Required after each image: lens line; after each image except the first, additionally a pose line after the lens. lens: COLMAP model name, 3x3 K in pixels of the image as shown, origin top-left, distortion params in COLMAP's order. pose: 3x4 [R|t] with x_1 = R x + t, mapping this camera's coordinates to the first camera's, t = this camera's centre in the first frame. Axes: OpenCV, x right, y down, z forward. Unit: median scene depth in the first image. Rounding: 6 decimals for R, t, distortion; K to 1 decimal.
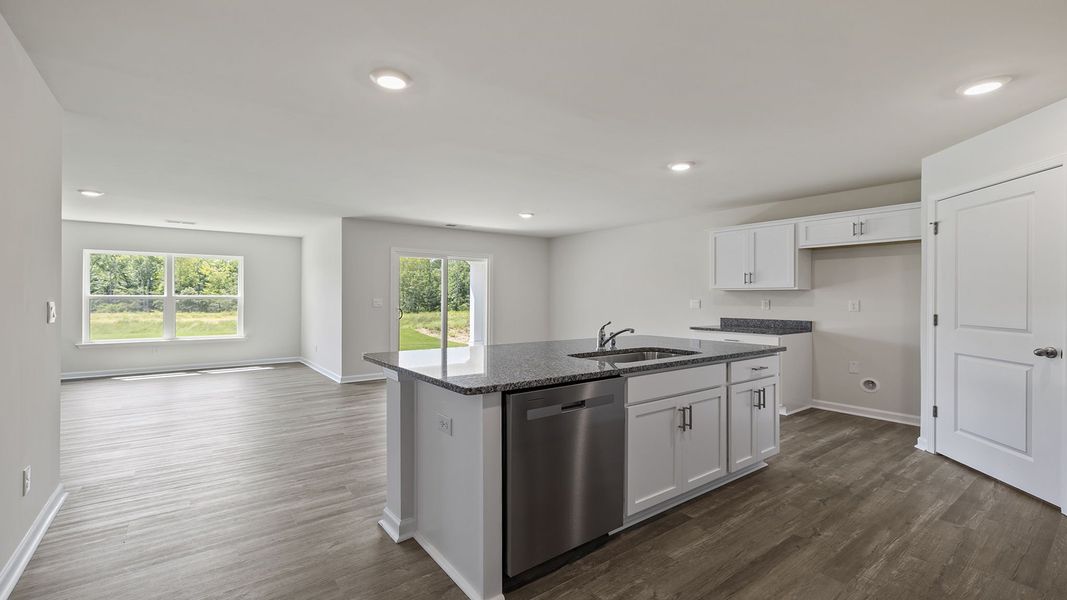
lens RADIAL K [[459.8, 0, 530.1], [0, 459.8, 297.3], [0, 0, 1]] dist [-0.000101, -0.000239]
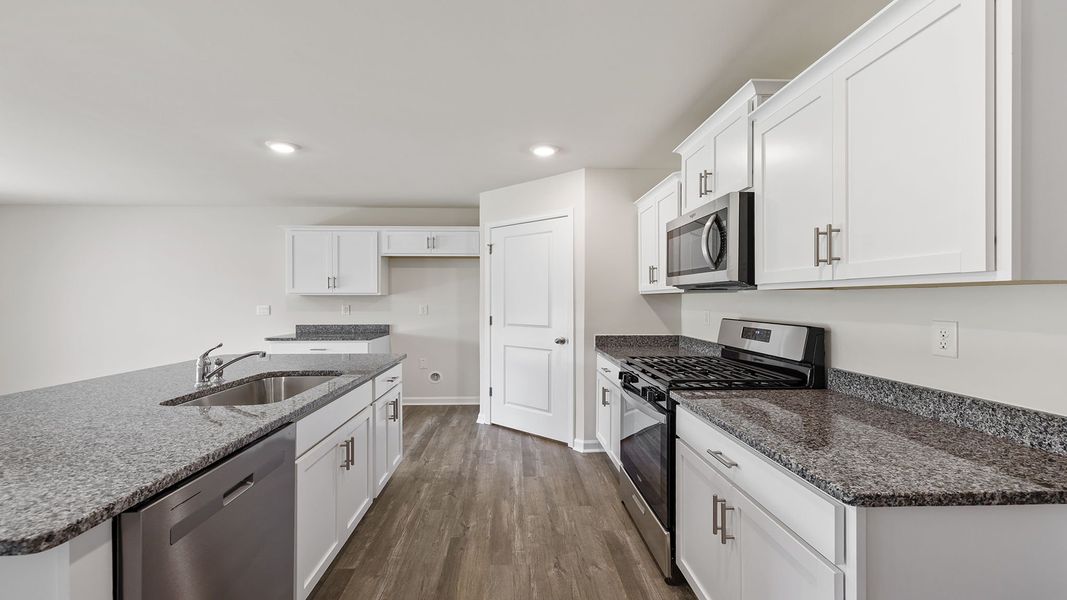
lens RADIAL K [[460.1, 0, 531.1], [0, 460.1, 298.9], [0, 0, 1]] dist [0.003337, 0.000316]
pose [[0.569173, -0.003429, 0.822211, -0.109580], [0.002209, 0.999994, 0.002642, -0.013673], [-0.822215, 0.000313, 0.569177, 0.171316]]
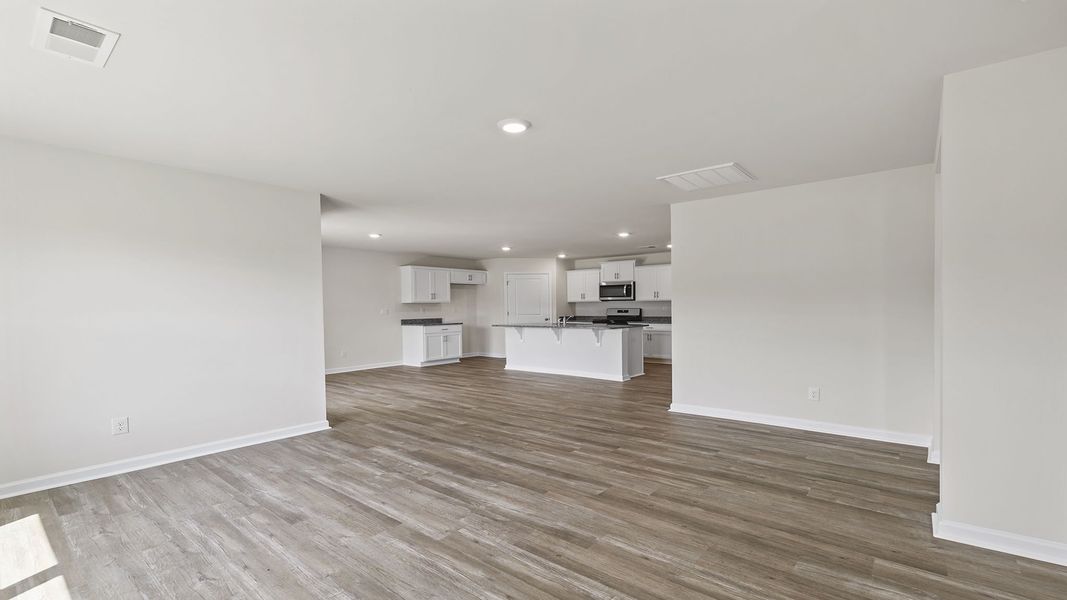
lens RADIAL K [[459.8, 0, 530.1], [0, 459.8, 297.3], [0, 0, 1]] dist [-0.000101, -0.000239]
pose [[-0.223324, 0.017185, 0.974593, -2.073538], [0.008225, 0.999842, -0.015745, -0.008043], [-0.974709, 0.004500, -0.223431, 1.509020]]
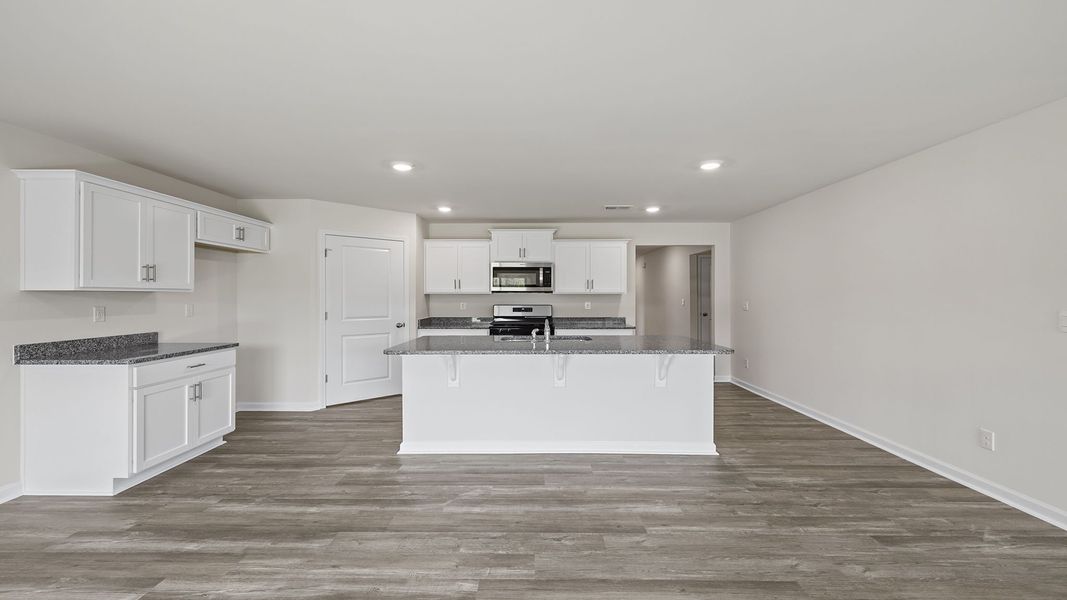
lens RADIAL K [[463.0, 0, 526.9], [0, 463.0, 284.2], [0, 0, 1]] dist [0.001603, 0.000047]
pose [[-0.788480, 0.012874, 0.614926, -0.516349], [-0.002563, 0.999703, -0.024216, -0.016730], [-0.615056, -0.020670, -0.788213, 1.735523]]
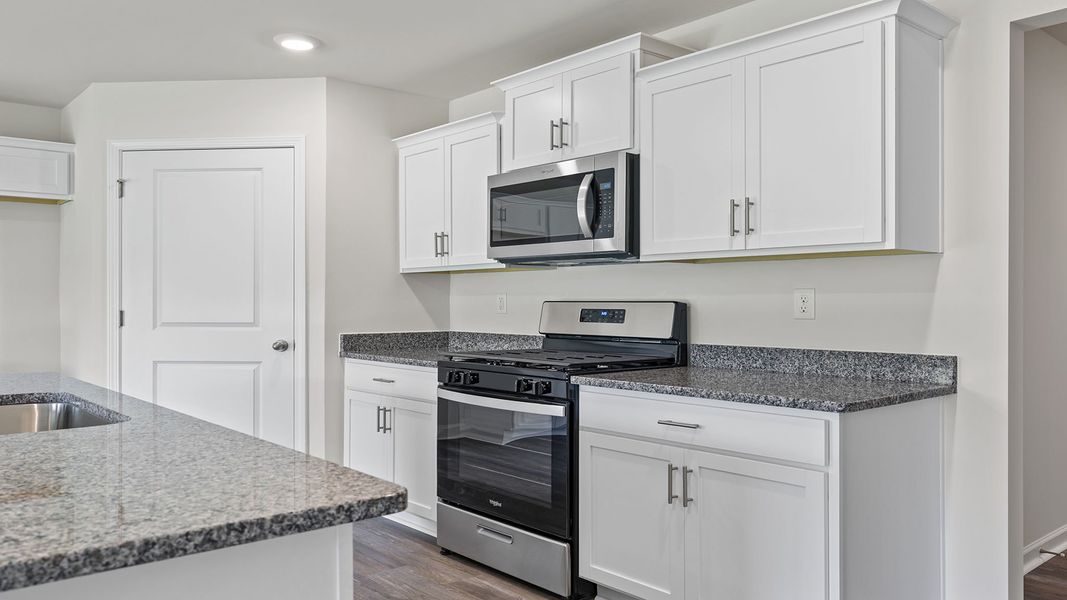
lens RADIAL K [[801.3, 0, 526.6], [0, 801.3, 295.4], [0, 0, 1]] dist [-0.002616, -0.001181]
pose [[-0.055985, 0.002667, 0.998428, -0.375364], [0.000568, 0.999996, -0.002640, 0.017289], [-0.998431, 0.000420, -0.055986, 0.438148]]
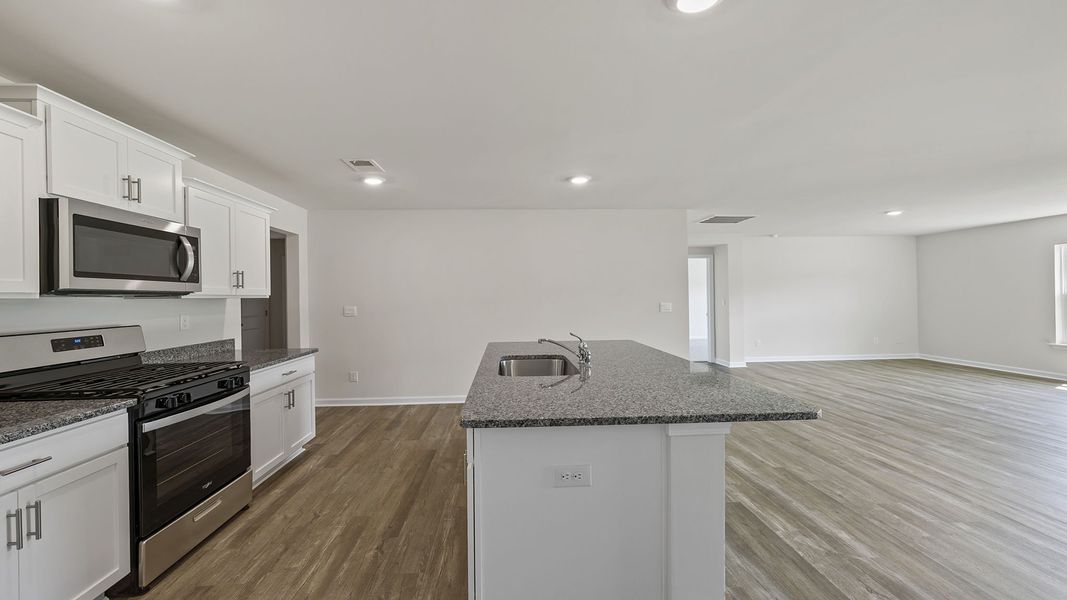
lens RADIAL K [[459.8, 0, 530.1], [0, 459.8, 297.3], [0, 0, 1]] dist [-0.000101, -0.000239]
pose [[-0.561856, 0.007820, -0.827198, 0.814140], [0.012215, 0.999925, 0.001157, -0.017758], [0.827145, -0.009454, -0.561910, 1.185938]]
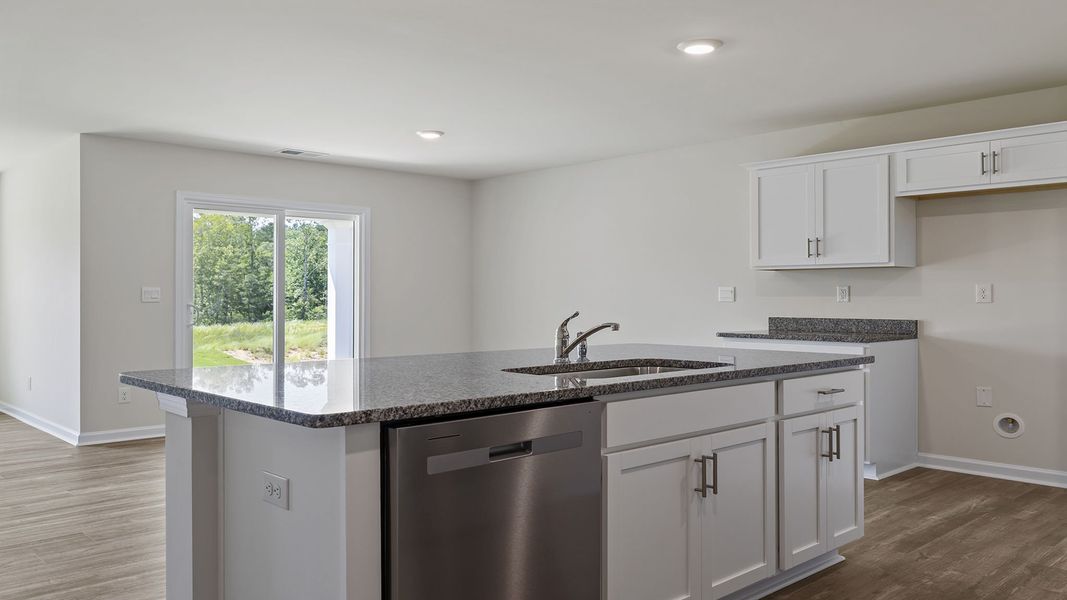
lens RADIAL K [[828.0, 0, 526.2], [0, 828.0, 292.0], [0, 0, 1]] dist [-0.004208, -0.002268]
pose [[0.994545, -0.002370, 0.104281, 0.004588], [0.002811, 0.999988, -0.004075, 0.026085], [-0.104270, 0.004346, 0.994540, -0.004226]]
